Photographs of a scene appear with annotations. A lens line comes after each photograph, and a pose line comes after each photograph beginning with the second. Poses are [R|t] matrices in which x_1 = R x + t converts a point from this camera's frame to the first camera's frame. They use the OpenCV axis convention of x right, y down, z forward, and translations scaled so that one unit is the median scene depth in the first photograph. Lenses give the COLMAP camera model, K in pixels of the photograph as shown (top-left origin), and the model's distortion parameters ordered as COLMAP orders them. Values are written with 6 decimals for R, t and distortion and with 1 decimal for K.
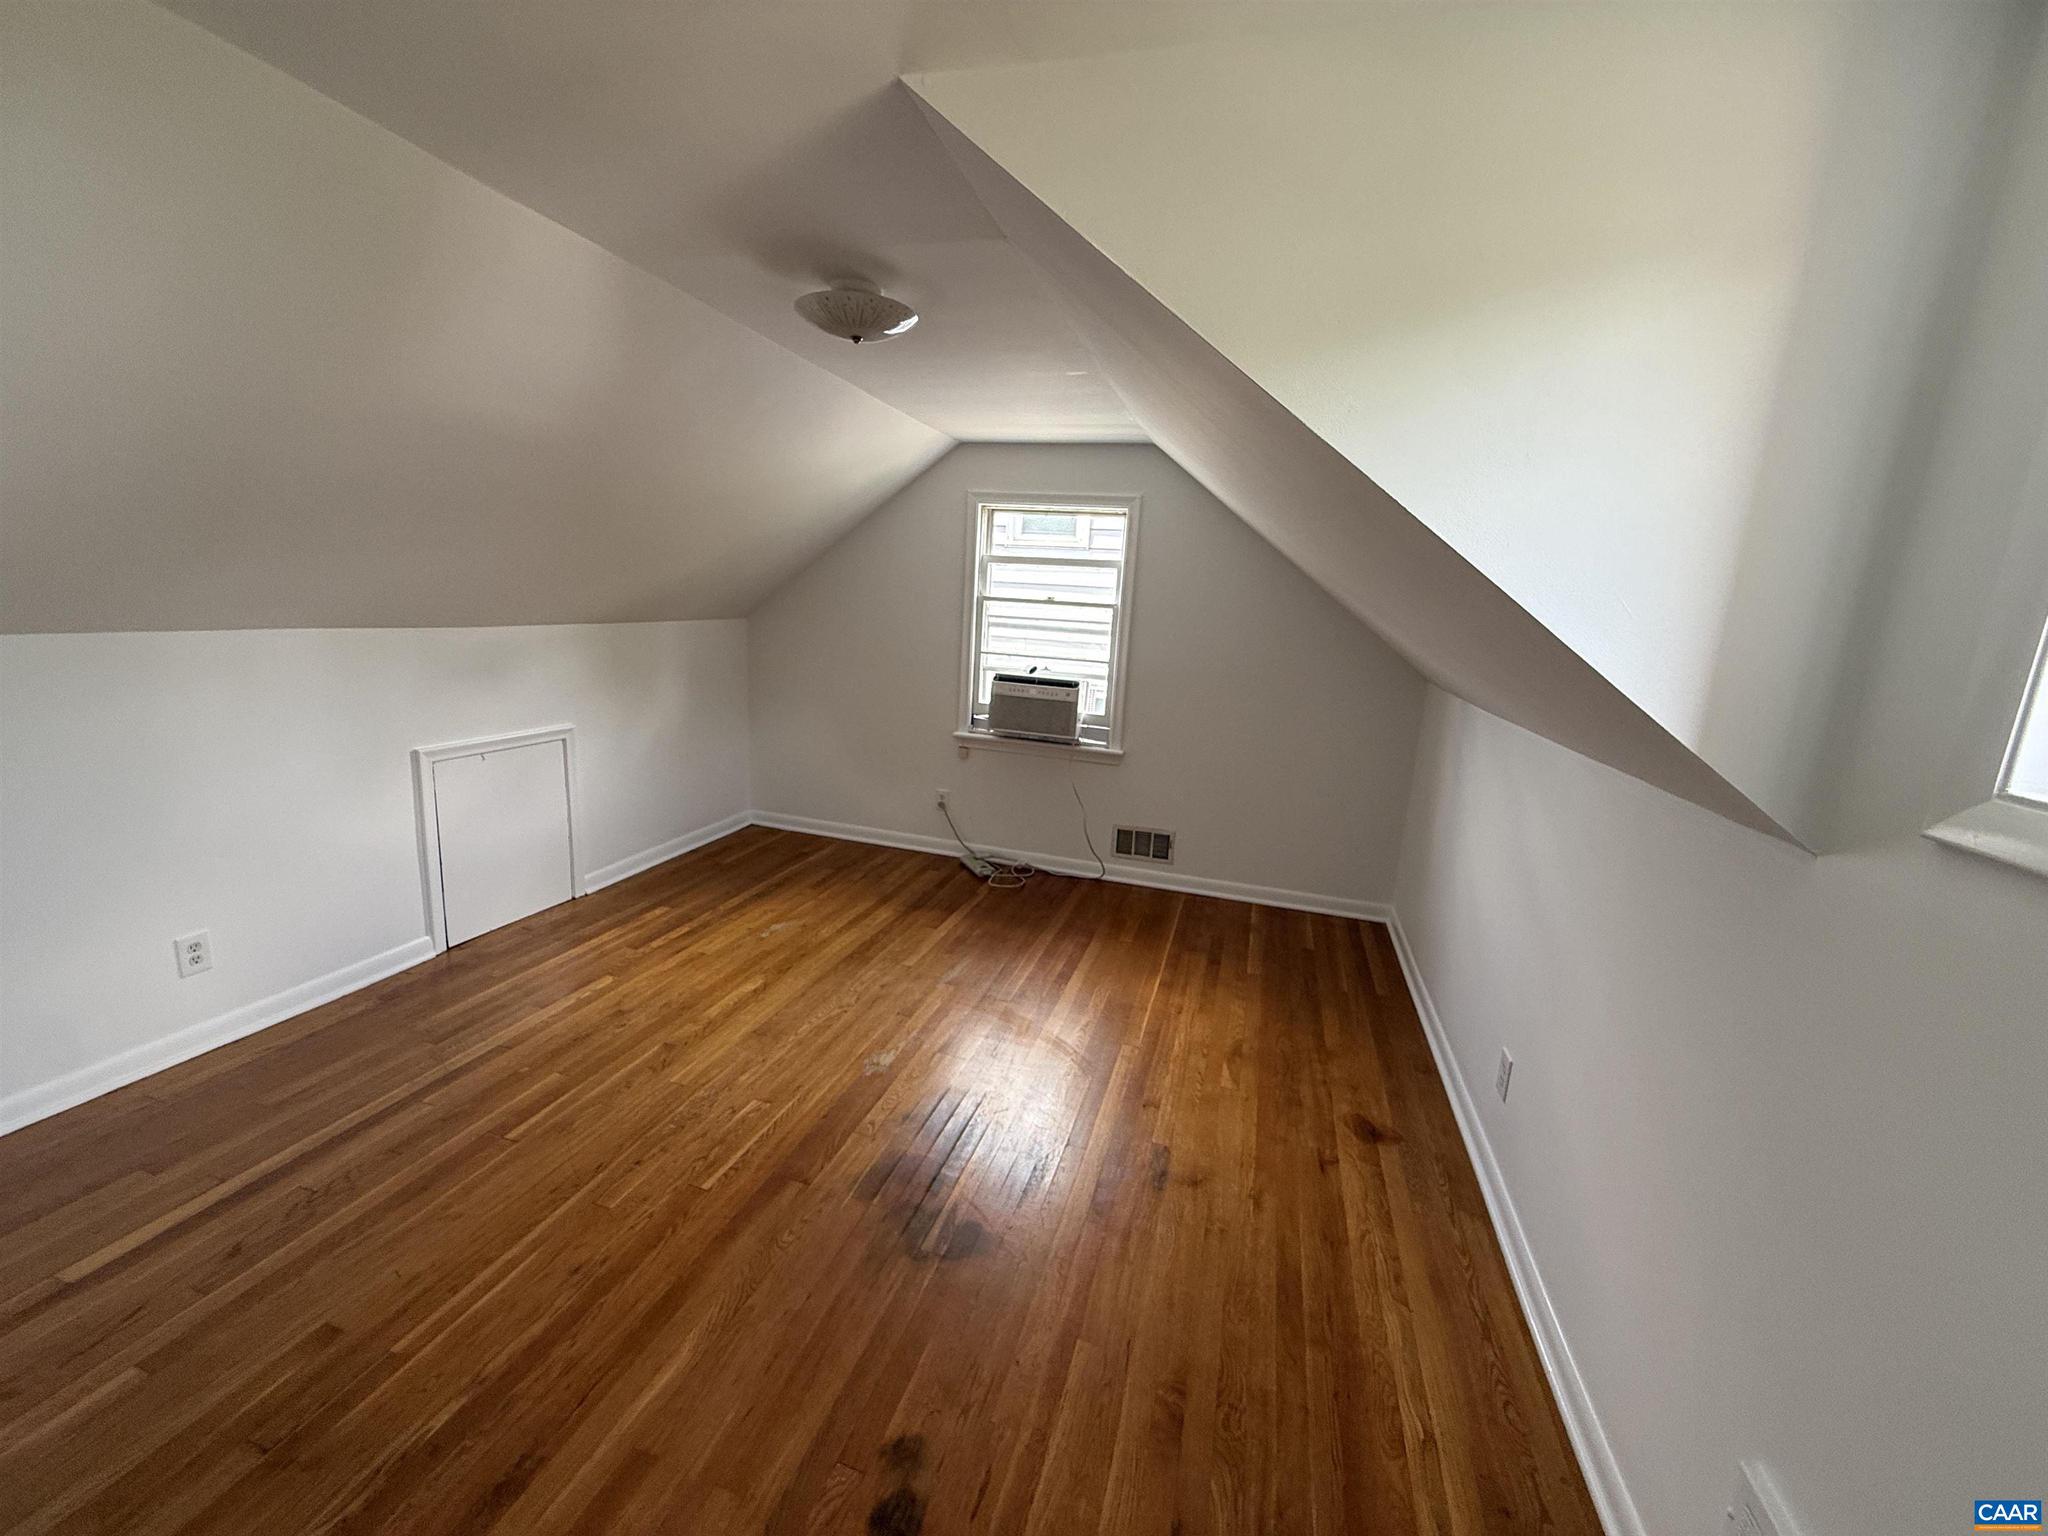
lens RADIAL K [[819.8, 0, 1016.9], [0, 819.8, 770.8], [0, 0, 1]] dist [-0.000757, 0.000286]
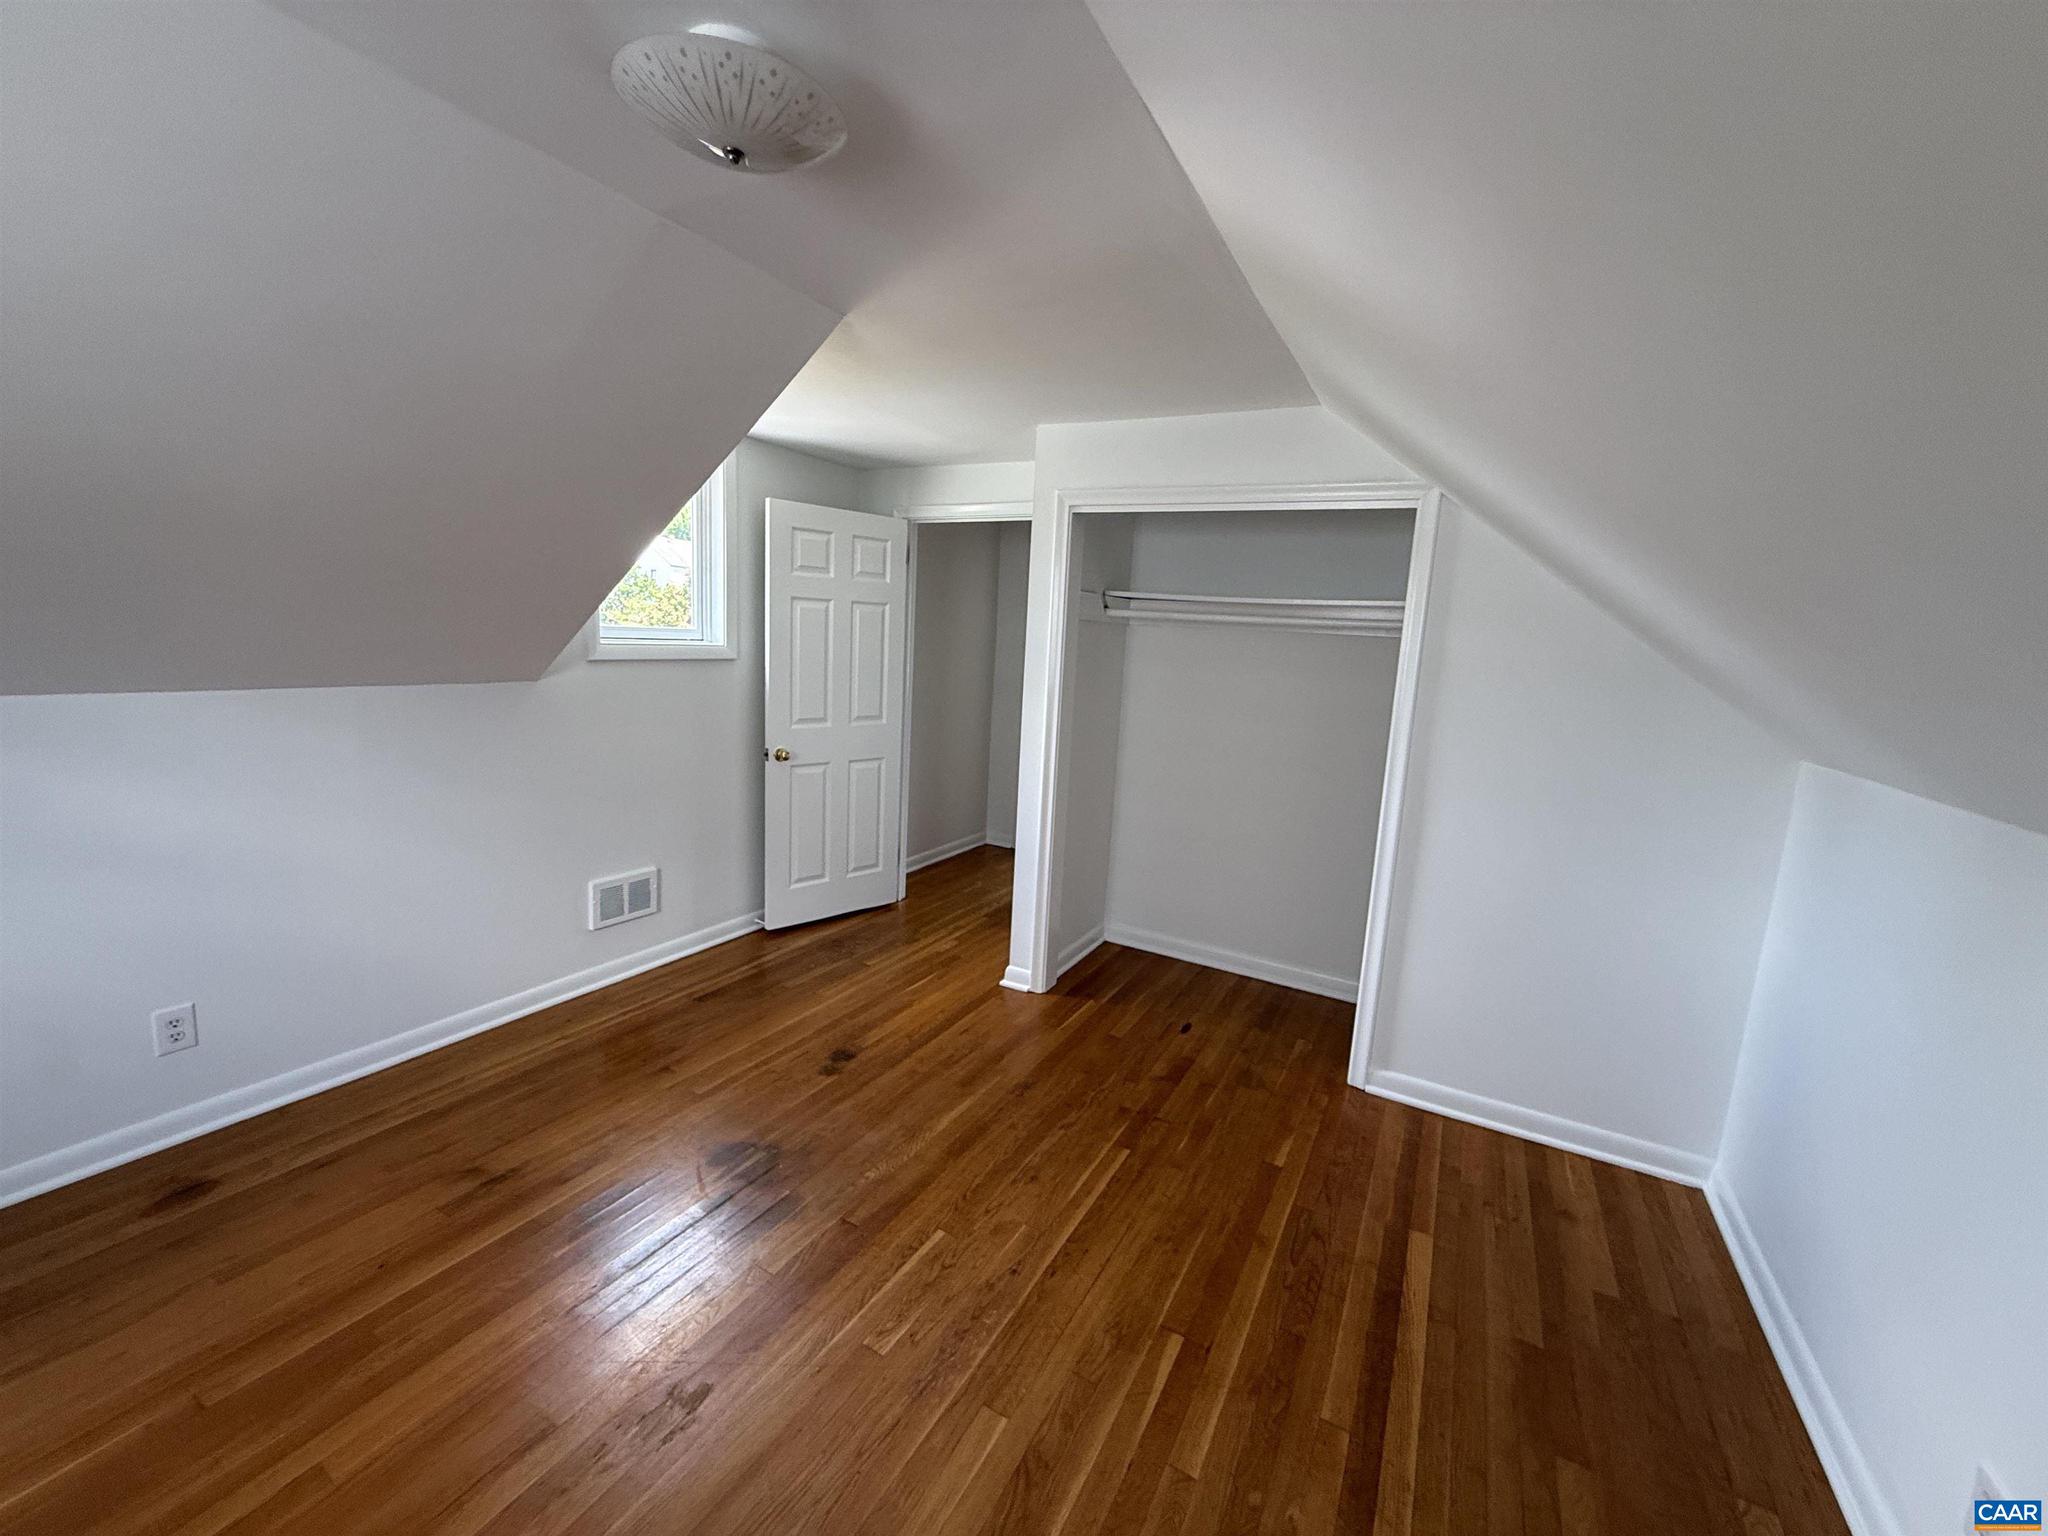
lens RADIAL K [[819.8, 0, 1016.9], [0, 819.8, 770.8], [0, 0, 1]] dist [-0.000757, 0.000286]
pose [[-0.971098, -0.148841, 0.186587, -0.594281], [-0.071154, 0.926729, 0.368931, -0.397840], [-0.227828, 0.344992, -0.910536, 1.757167]]
